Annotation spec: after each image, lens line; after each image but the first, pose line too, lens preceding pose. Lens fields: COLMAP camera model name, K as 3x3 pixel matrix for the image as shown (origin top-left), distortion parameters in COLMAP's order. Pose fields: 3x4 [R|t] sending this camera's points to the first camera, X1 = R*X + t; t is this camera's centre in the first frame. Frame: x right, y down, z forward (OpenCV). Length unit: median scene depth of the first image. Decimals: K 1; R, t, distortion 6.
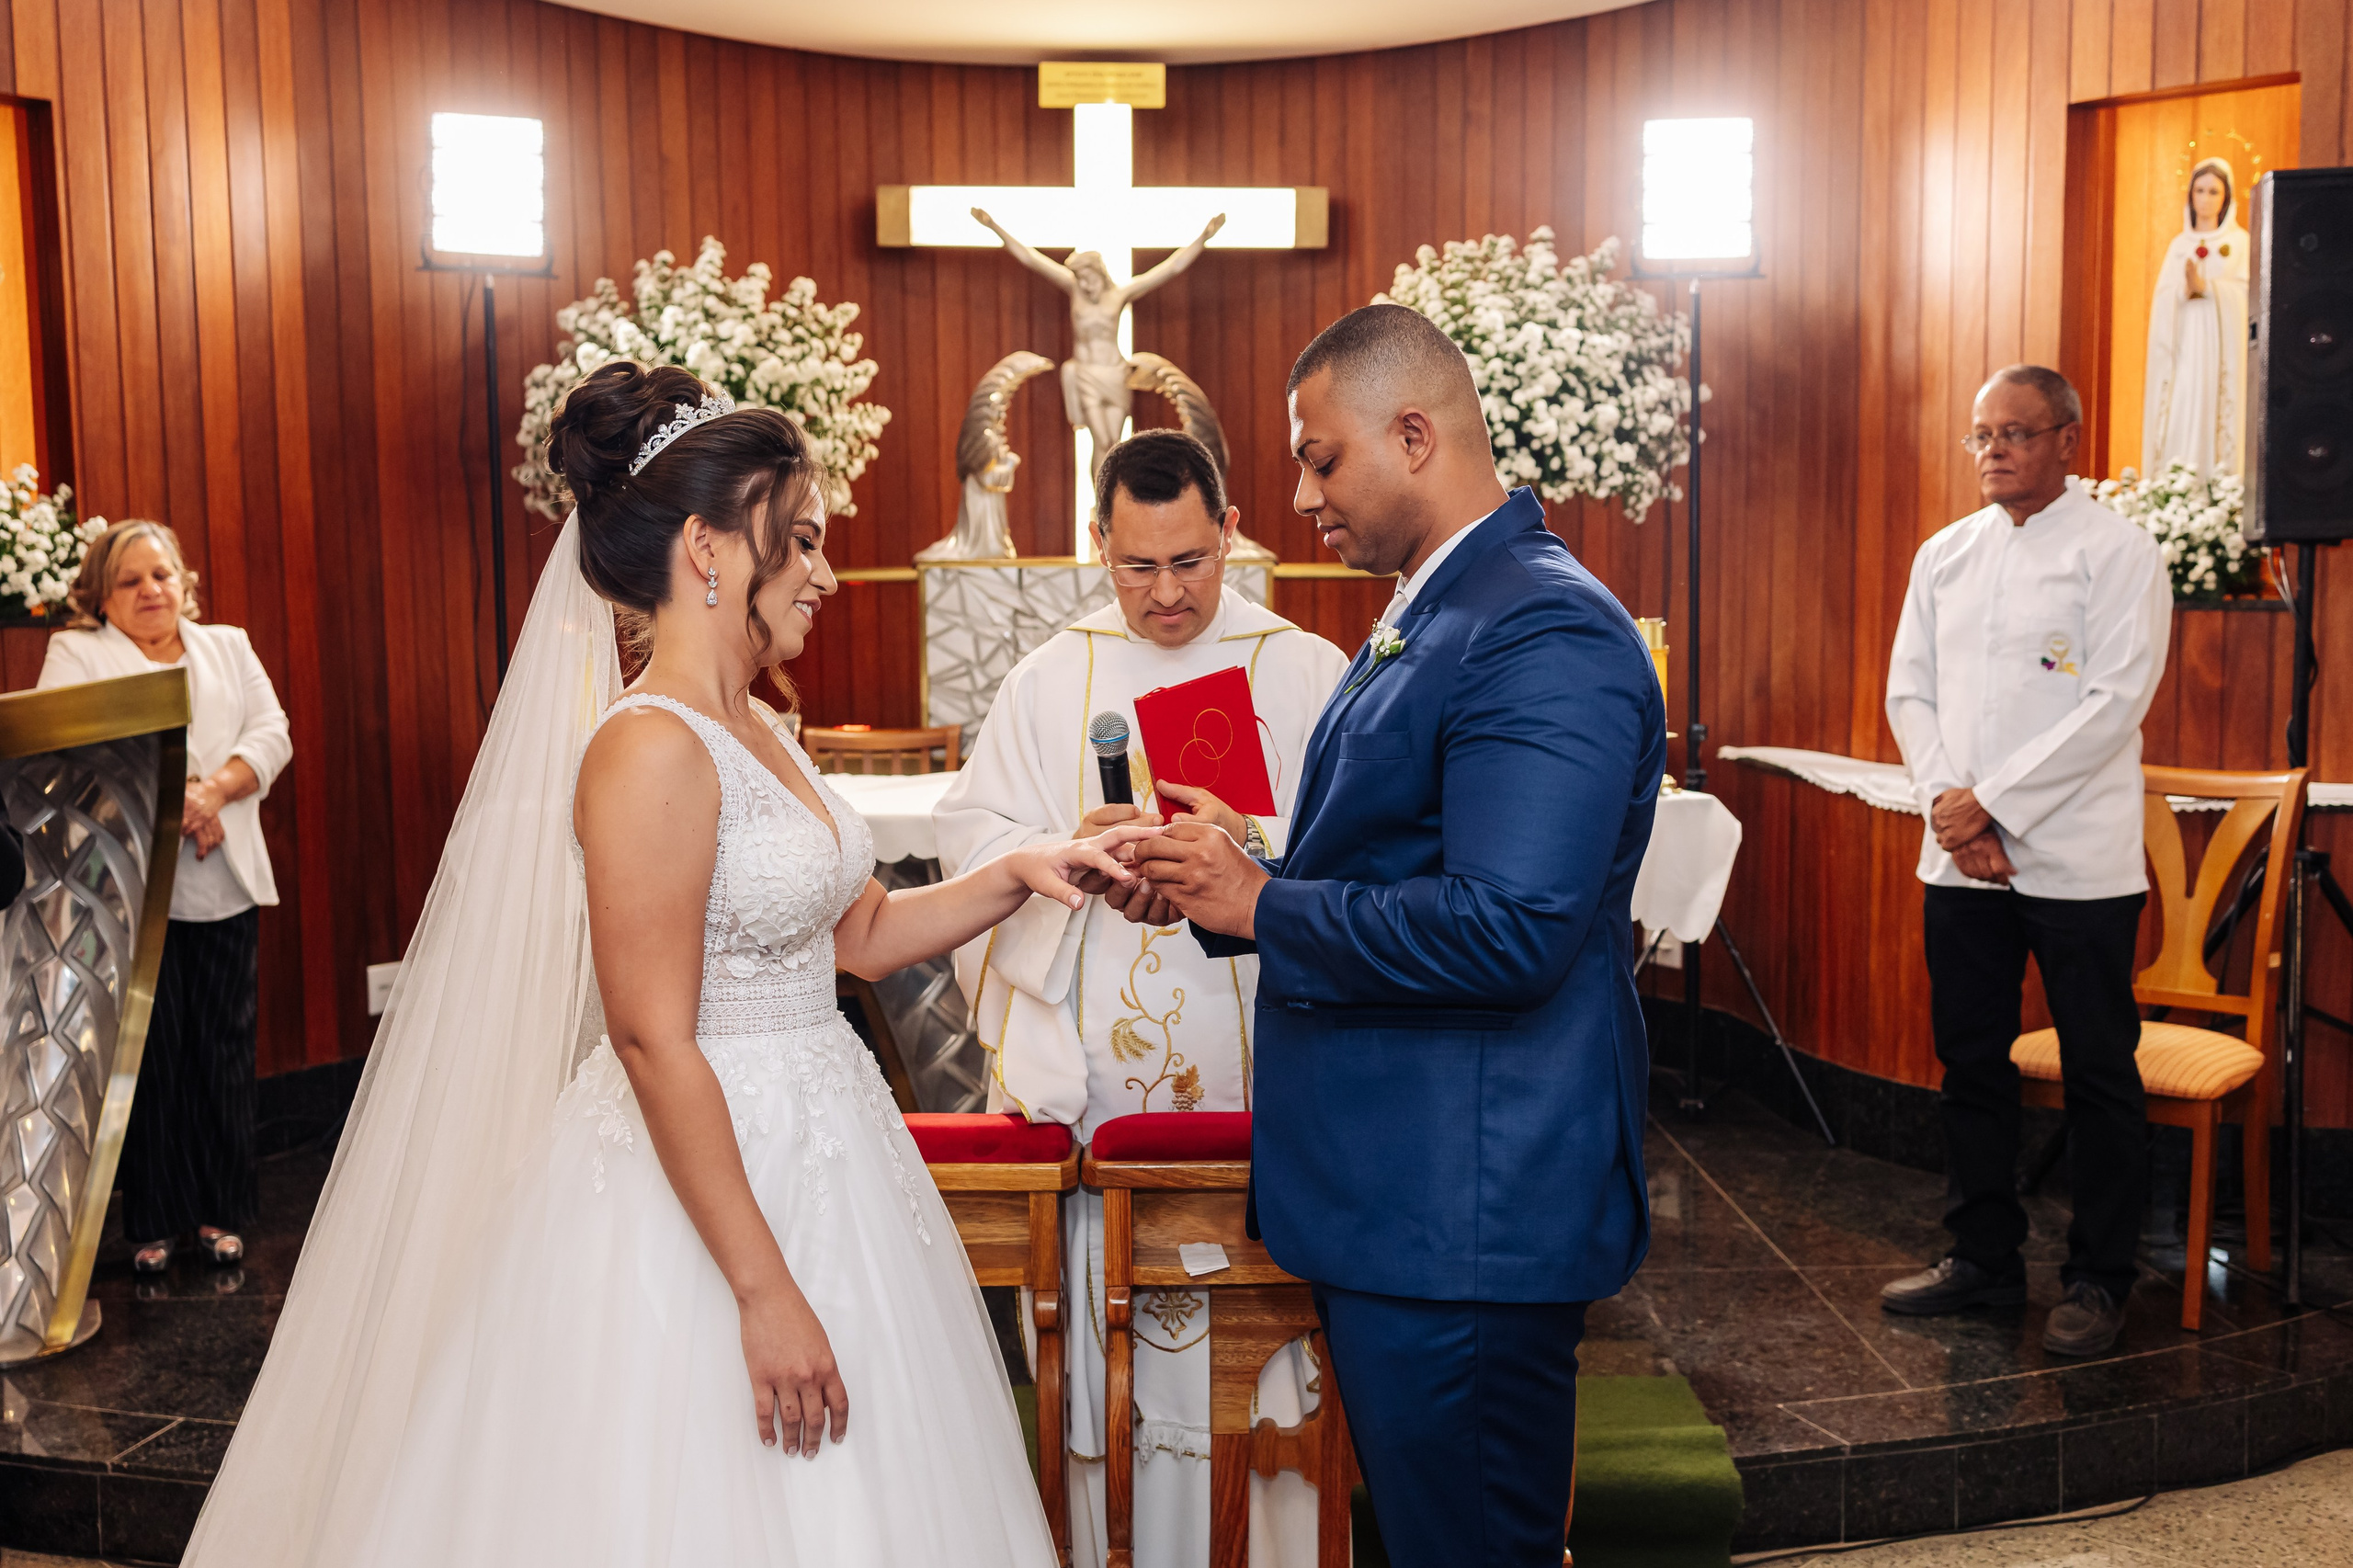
lens RADIAL K [[2360.6, 0, 1194.8], [0, 2360.6, 802.8], [0, 0, 1]] dist [0.015519, 0.003625]
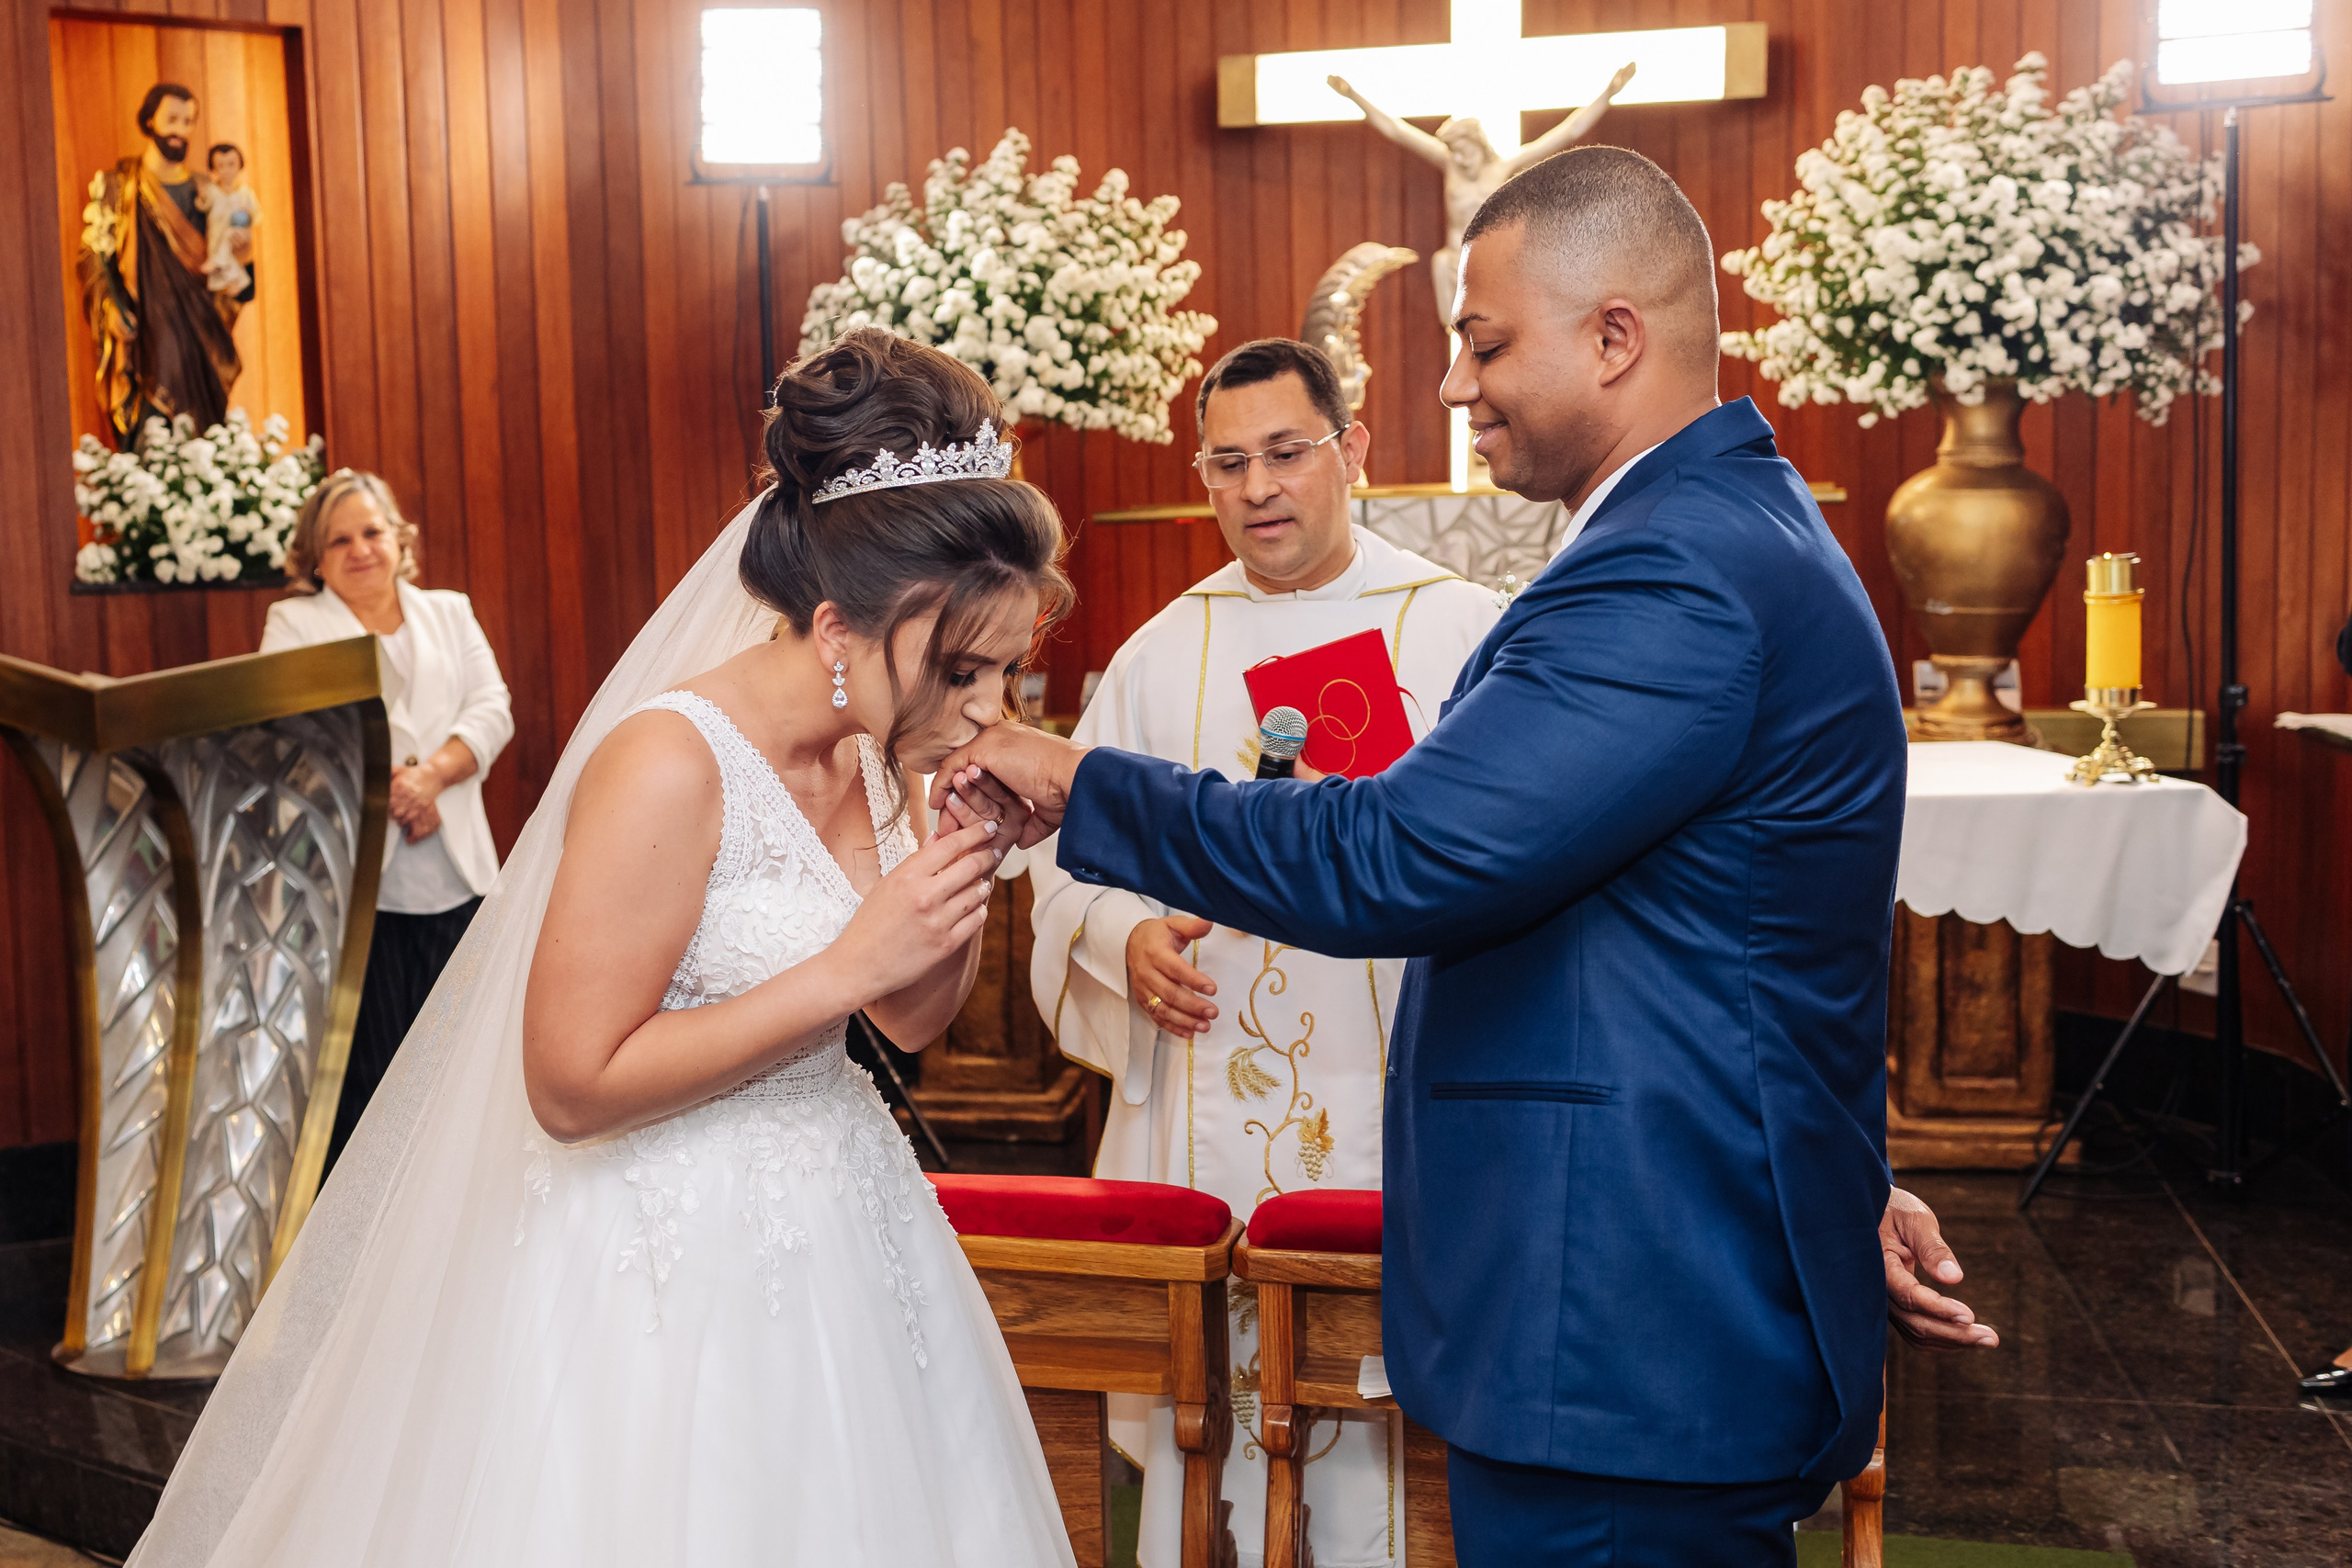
lens RADIAL K [[2678.6, 0, 986.5], [0, 2678.6, 756.1], [0, 0, 1]] dist [0.018915, -0.007882]
pose [[0.962022, 0.005766, -0.272912, 0.060501], [-0.005687, 0.999983, 0.001080, -0.008681], [0.272914, 0.000513, 0.962038, 0.045475]]
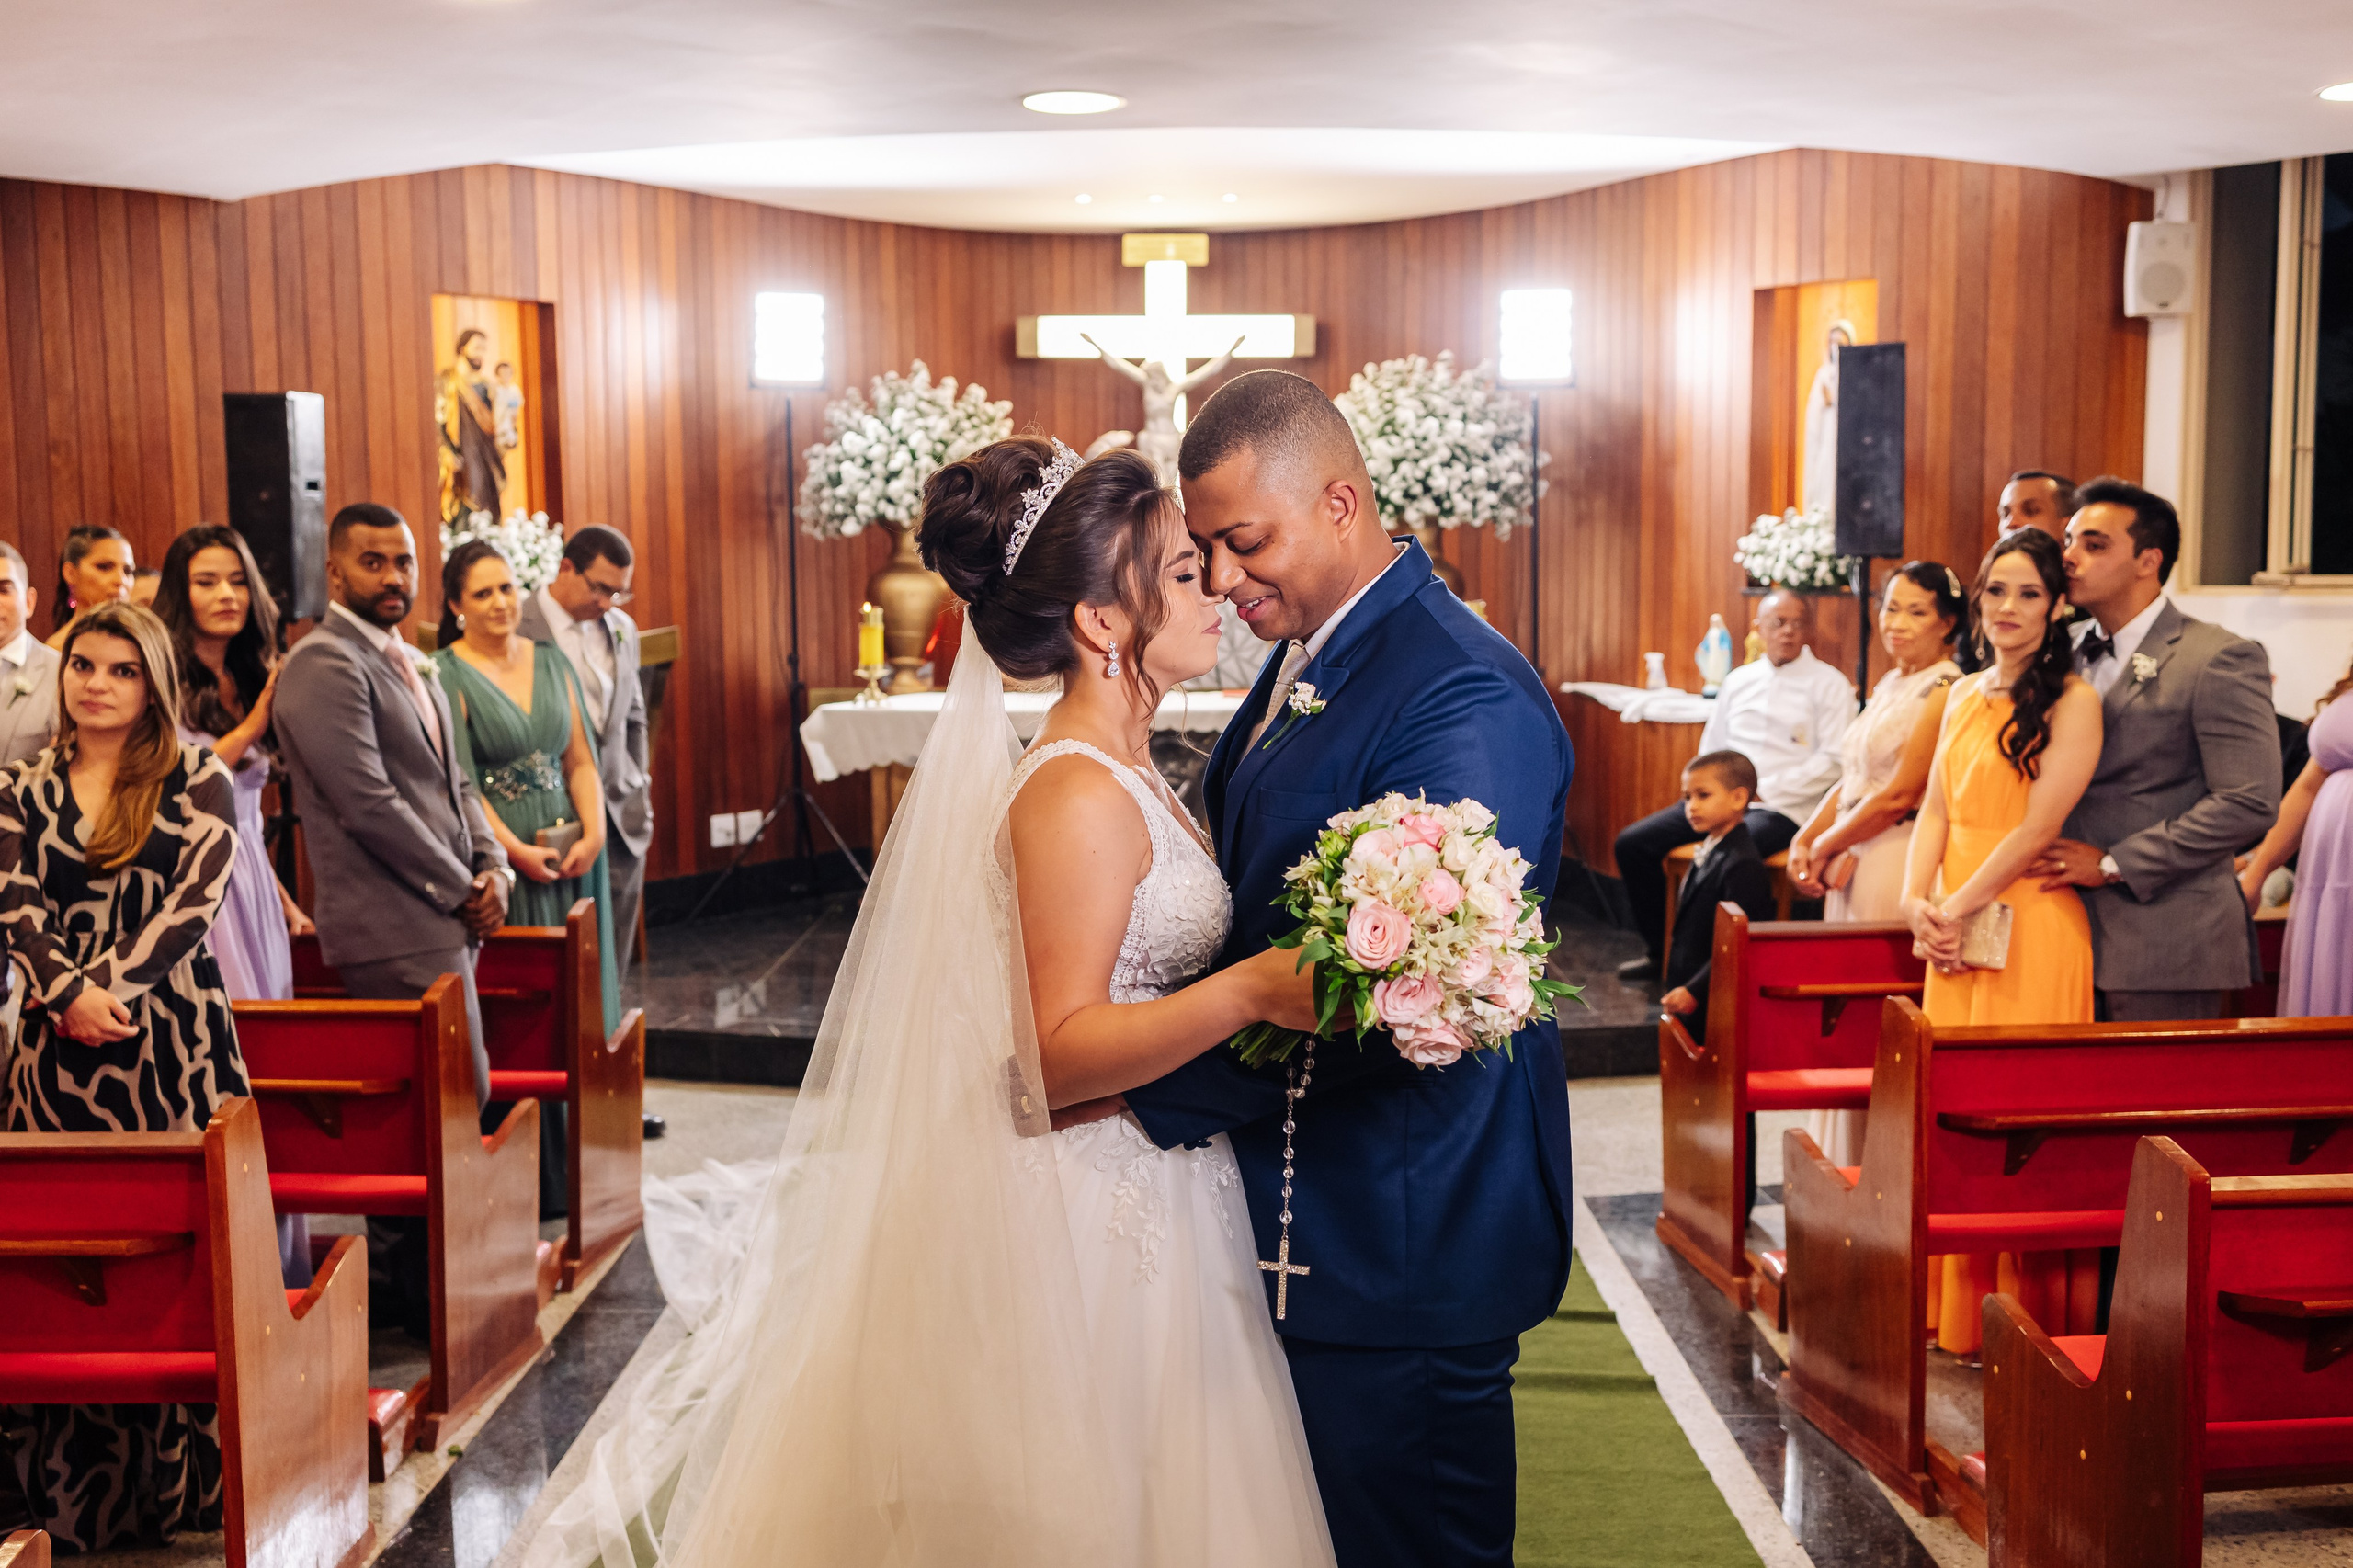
lens RADIAL K [[2340.5, 0, 1139.1], [0, 2340.5, 824.0], [0, 0, 1]] dist [0.012540, 0.007021]
pose [[0.998842, 0.003089, -0.048005, 0.020178], [-0.002196, 0.999824, 0.018643, 0.043356], [0.048054, -0.018516, 0.998673, -0.590912]]
